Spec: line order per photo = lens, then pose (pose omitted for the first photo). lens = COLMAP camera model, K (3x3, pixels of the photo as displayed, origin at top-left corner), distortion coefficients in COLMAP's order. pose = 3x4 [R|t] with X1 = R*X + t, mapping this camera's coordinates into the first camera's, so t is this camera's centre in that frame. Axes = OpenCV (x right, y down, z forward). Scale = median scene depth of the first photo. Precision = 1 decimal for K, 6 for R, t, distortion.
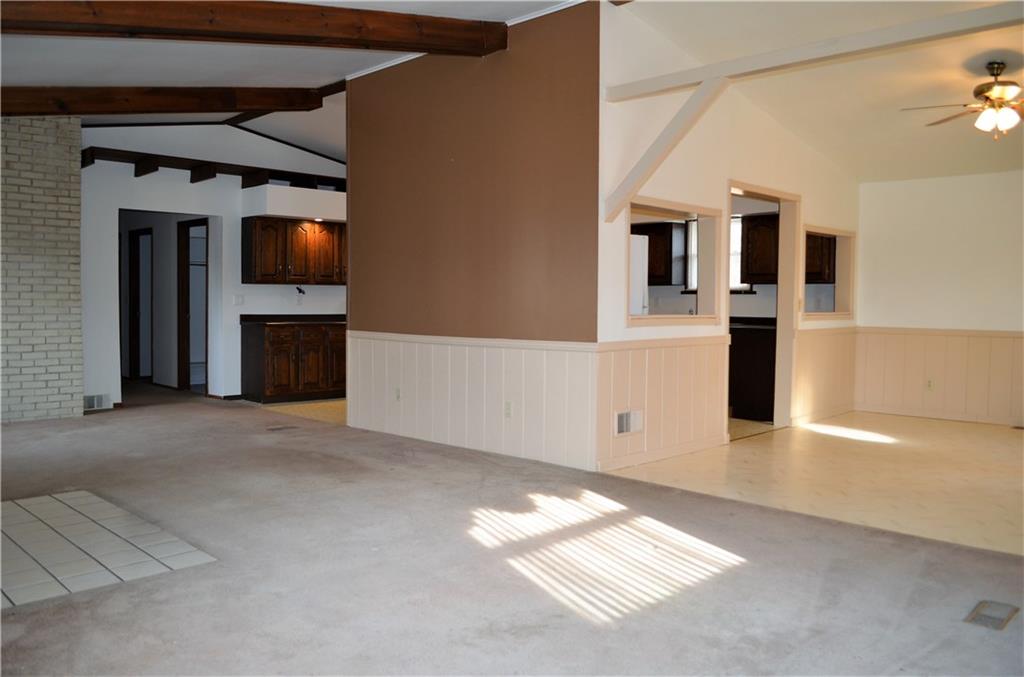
lens RADIAL K [[787.6, 0, 512.0], [0, 787.6, 338.5], [0, 0, 1]] dist [-0.079782, -0.000142]
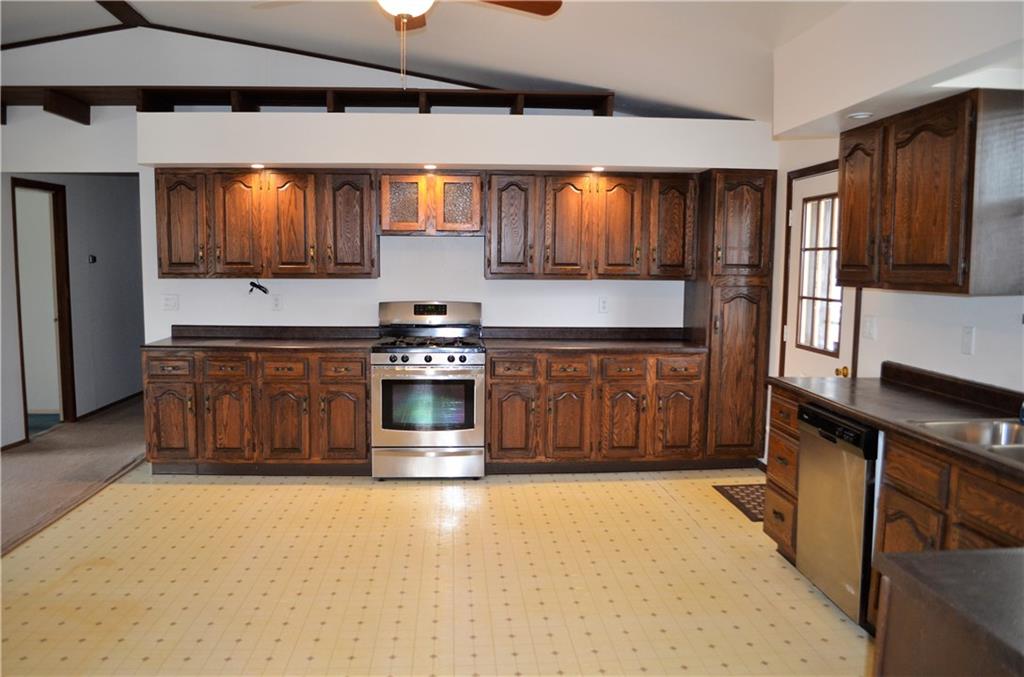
lens RADIAL K [[821.7, 0, 512.0], [0, 821.7, 338.5], [0, 0, 1]] dist [-0.072203, -0.000524]
pose [[0.749969, 0.062797, -0.658485, 0.367102], [-0.036344, 0.997892, 0.053772, -0.080931], [0.660474, -0.016395, 0.750670, 0.843782]]
